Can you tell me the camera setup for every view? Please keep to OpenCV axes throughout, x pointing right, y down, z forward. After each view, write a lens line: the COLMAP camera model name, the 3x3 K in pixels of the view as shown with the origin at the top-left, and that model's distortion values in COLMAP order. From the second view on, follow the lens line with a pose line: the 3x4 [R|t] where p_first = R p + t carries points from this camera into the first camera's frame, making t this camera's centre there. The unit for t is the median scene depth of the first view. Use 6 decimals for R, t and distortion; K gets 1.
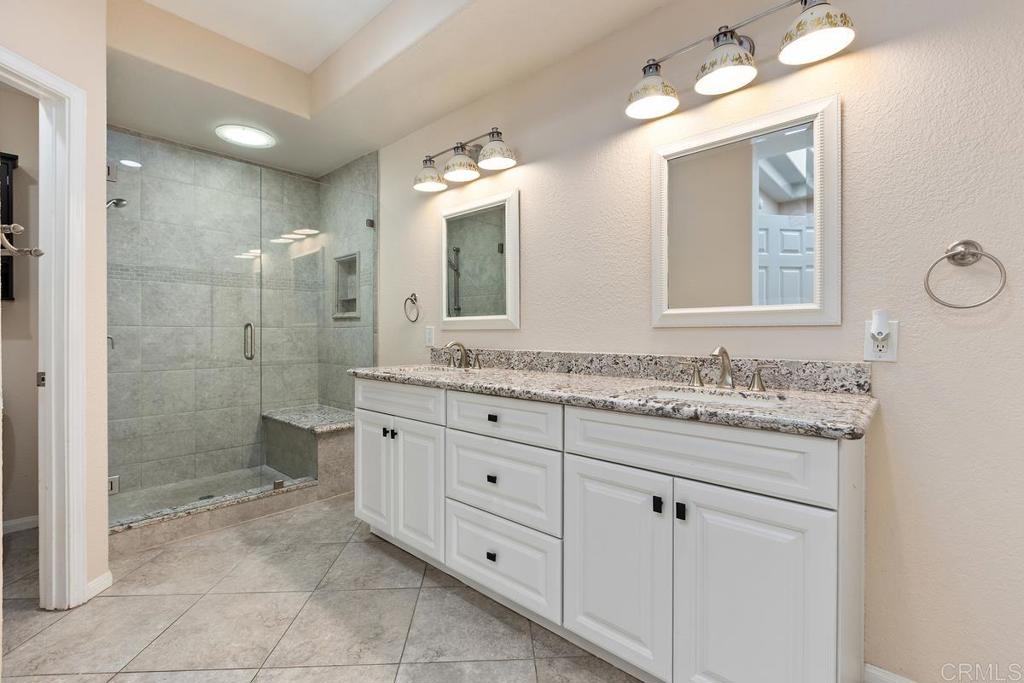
lens RADIAL K [[452.3, 0, 511.6], [0, 452.3, 335.2], [0, 0, 1]] dist [0.000424, -0.002135]
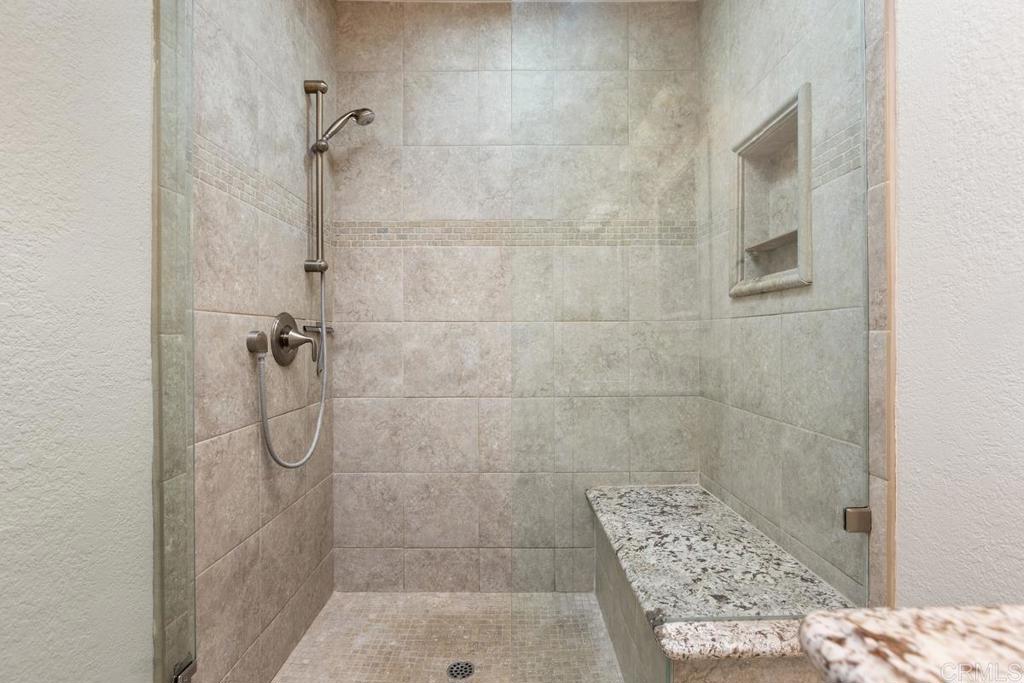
lens RADIAL K [[477.9, 0, 510.5], [0, 477.9, 337.1], [0, 0, 1]] dist [-0.007753, 0.001472]
pose [[0.679494, -0.001121, -0.733681, -0.238563], [-0.000949, 0.999997, -0.002407, 0.001716], [0.733681, 0.002332, 0.679490, 0.626259]]
